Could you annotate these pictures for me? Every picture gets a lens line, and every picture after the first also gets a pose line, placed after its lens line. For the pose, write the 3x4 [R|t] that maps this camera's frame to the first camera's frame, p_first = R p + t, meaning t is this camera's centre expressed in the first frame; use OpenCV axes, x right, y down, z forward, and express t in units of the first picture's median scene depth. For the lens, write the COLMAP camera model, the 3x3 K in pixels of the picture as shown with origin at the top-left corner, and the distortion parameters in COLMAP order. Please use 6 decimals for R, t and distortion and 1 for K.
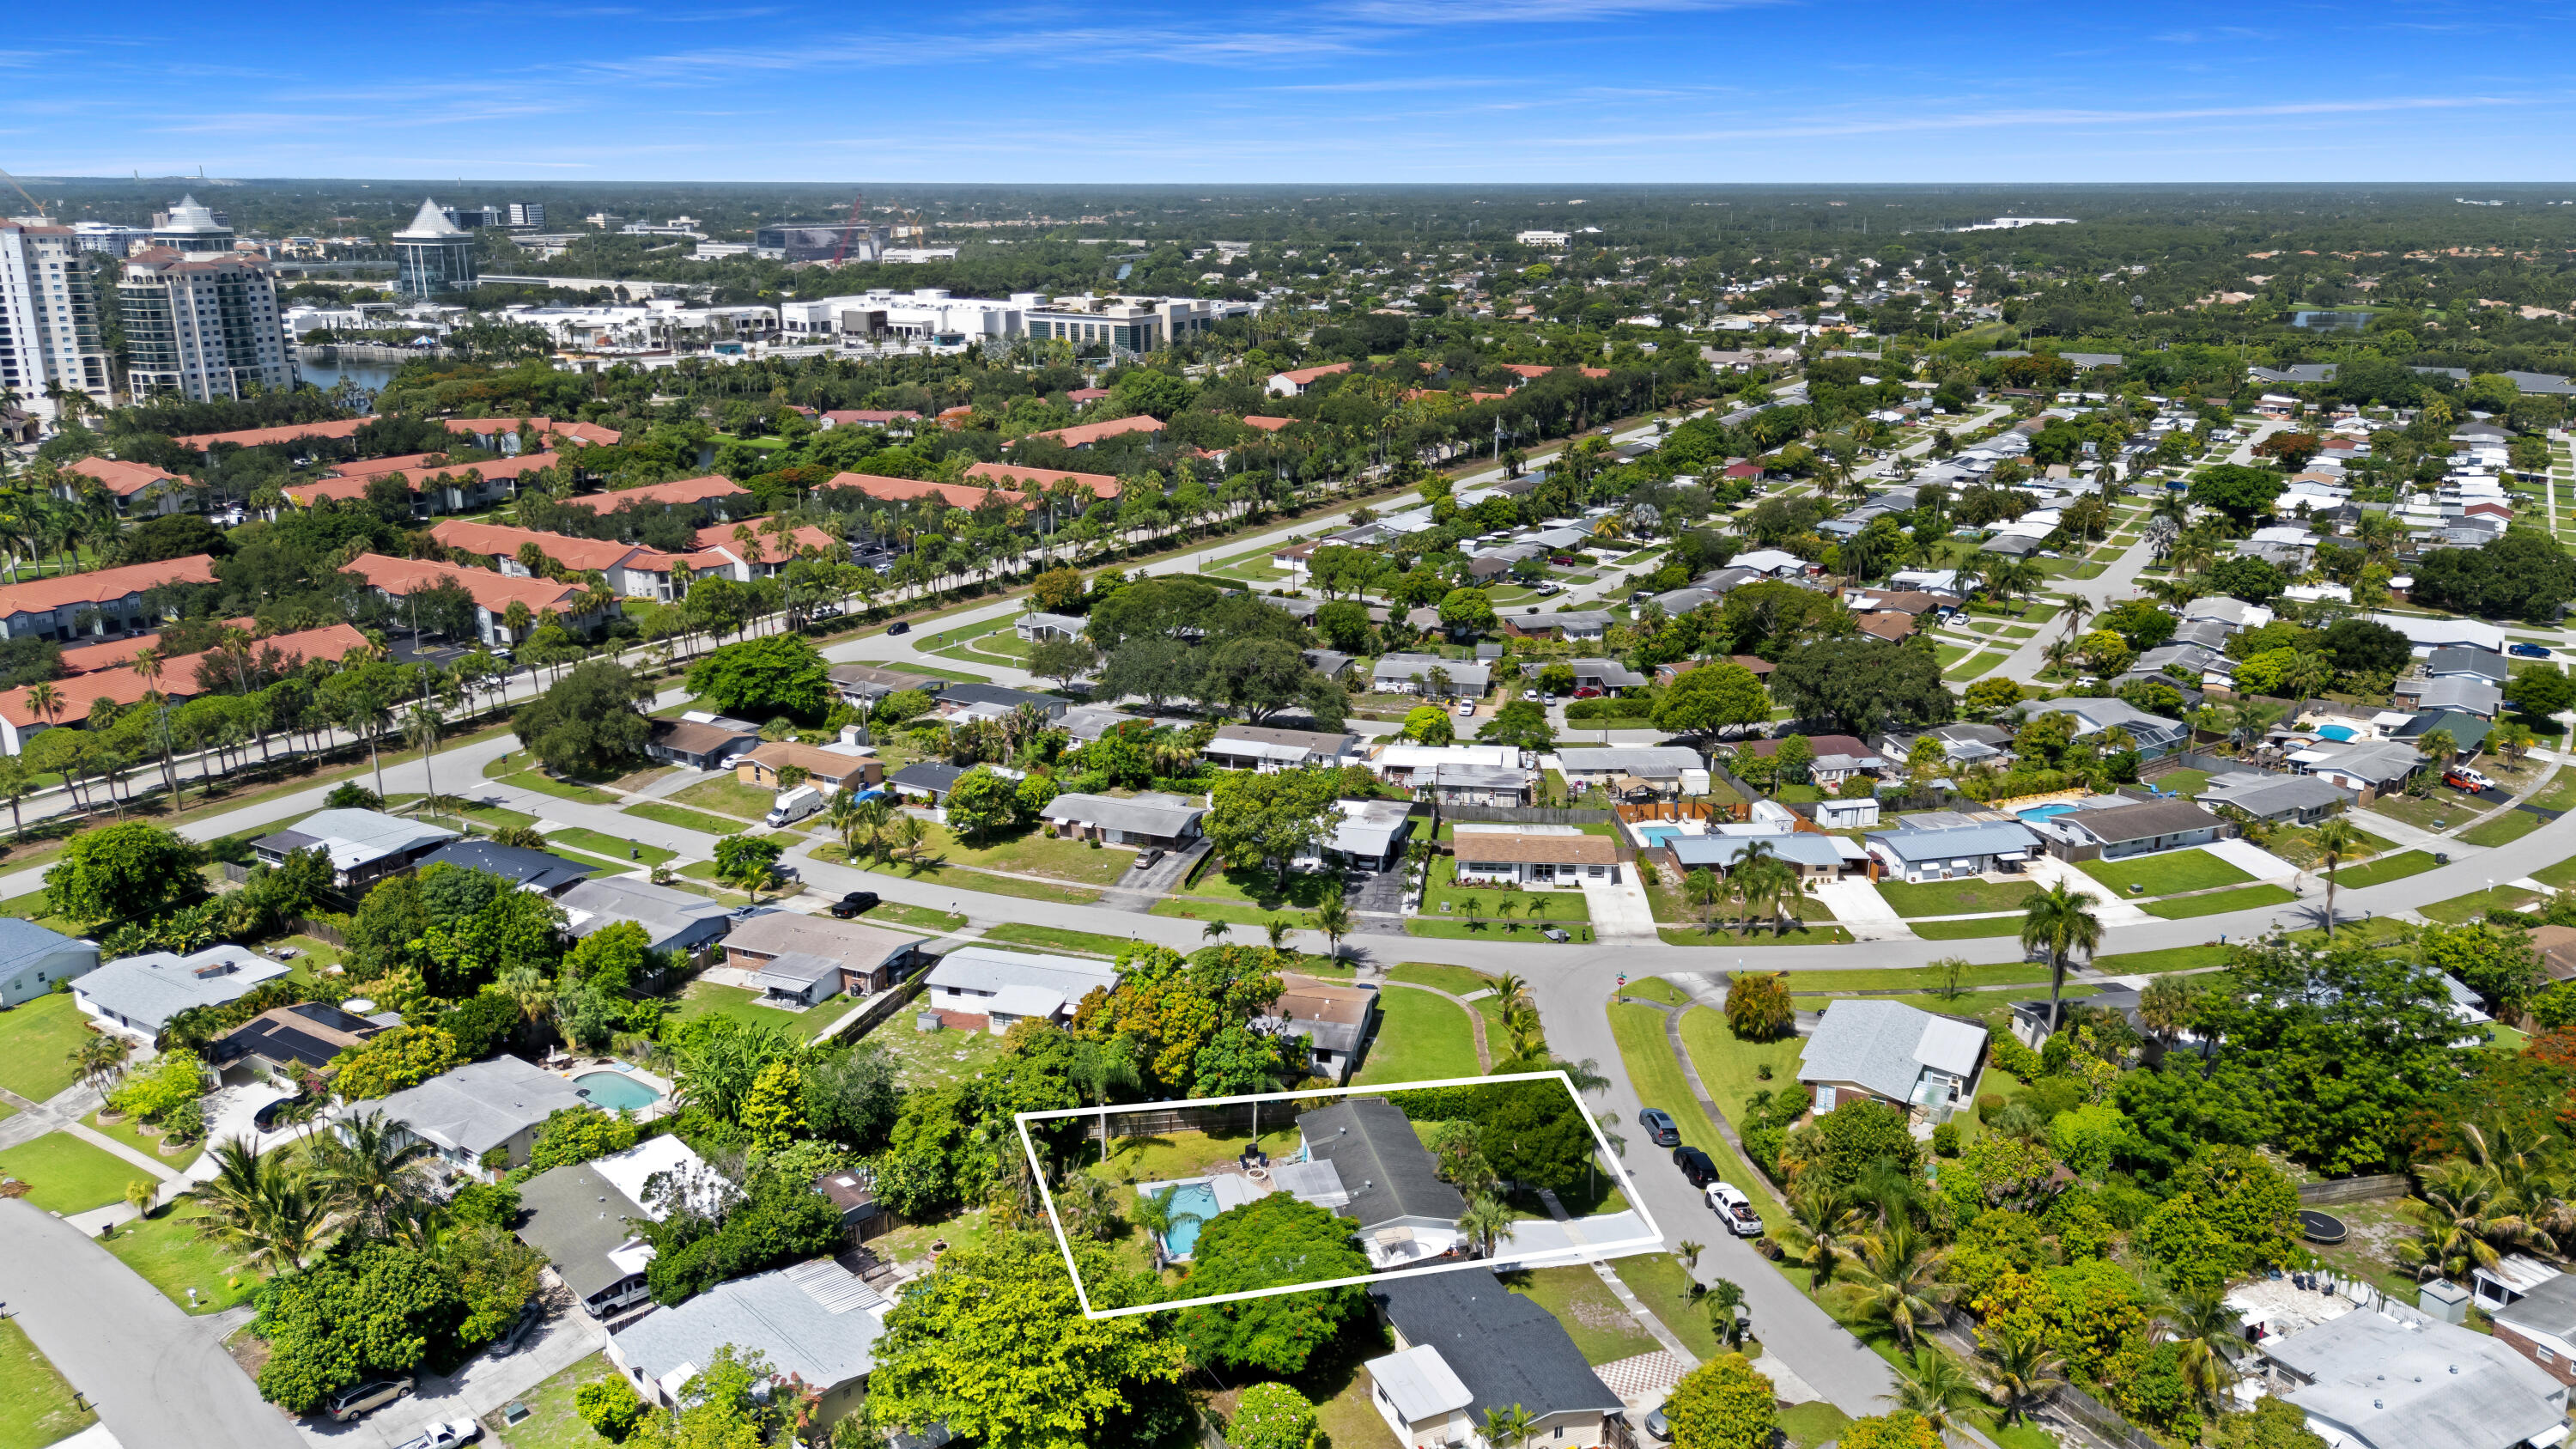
lens RADIAL K [[1824.2, 0, 1270.4], [0, 1824.2, 827.3], [0, 0, 1]] dist [0.095514, -0.083425]
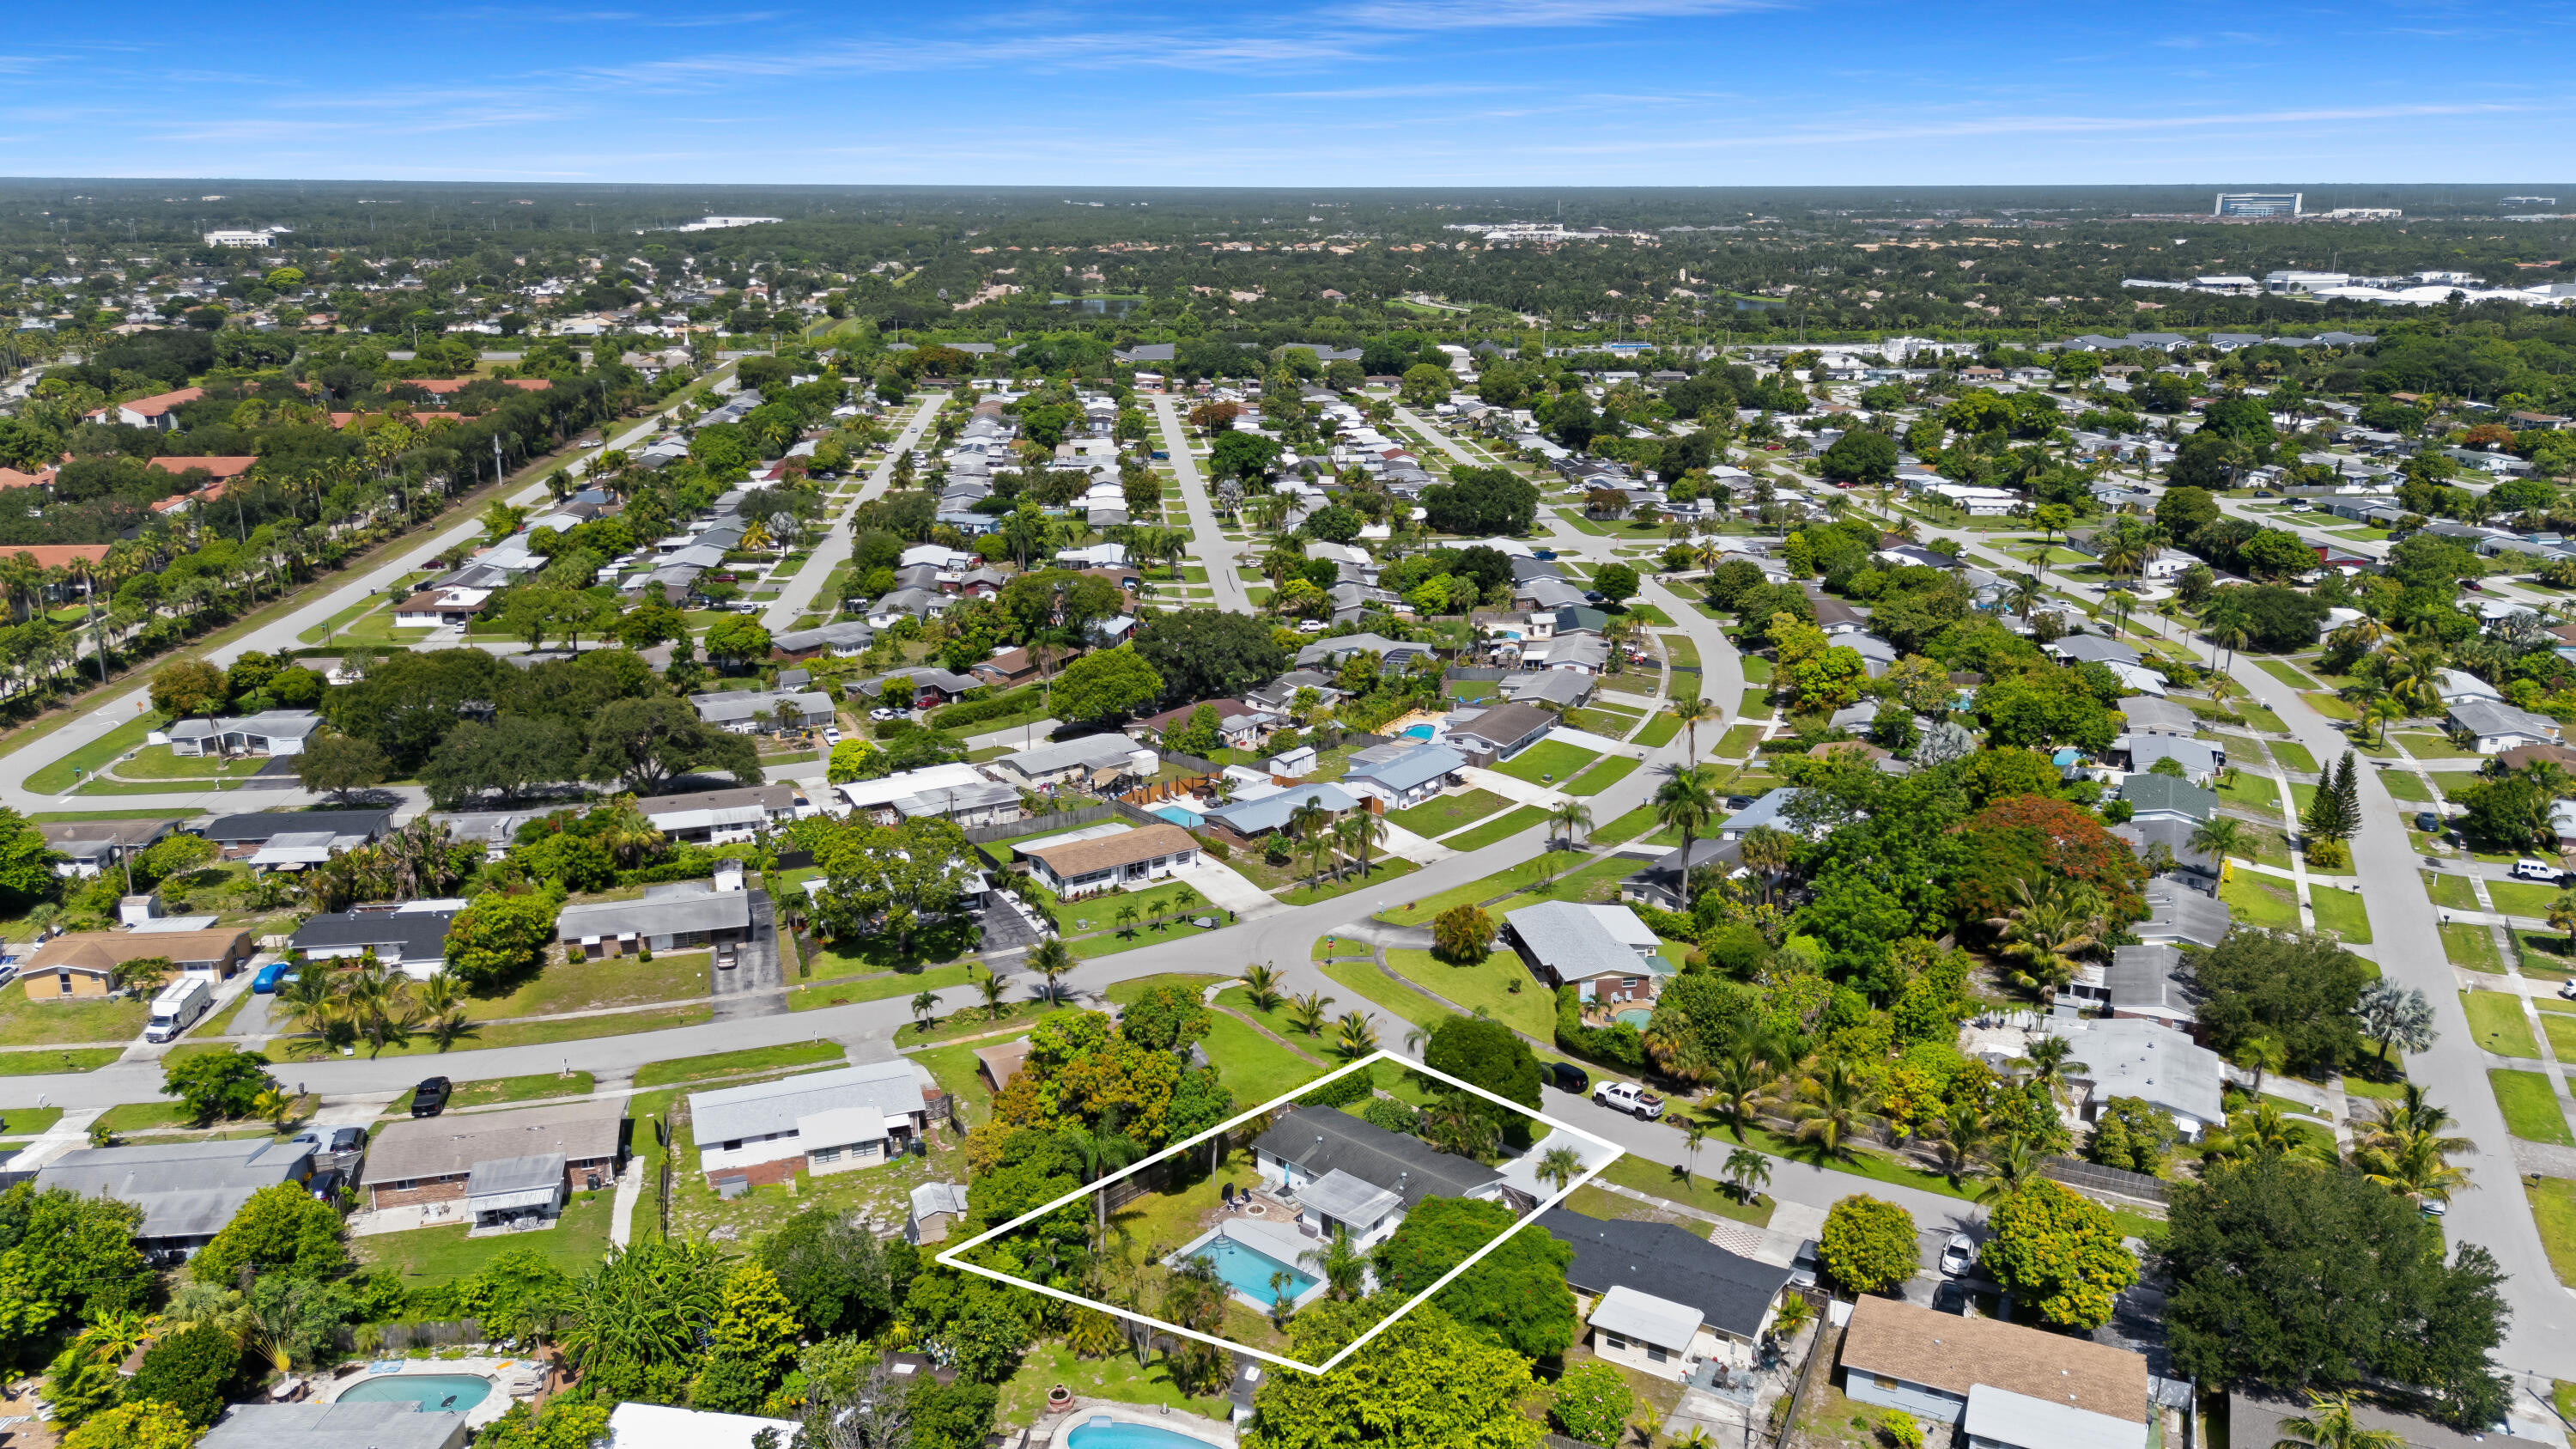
lens RADIAL K [[1824.2, 0, 1270.4], [0, 1824.2, 827.3], [0, 0, 1]] dist [0.095514, -0.083425]
pose [[0.804542, -0.202001, 0.558487, -0.347577], [0.201764, 0.977414, 0.062867, -0.046776], [-0.558572, 0.062103, 0.827128, 0.128099]]
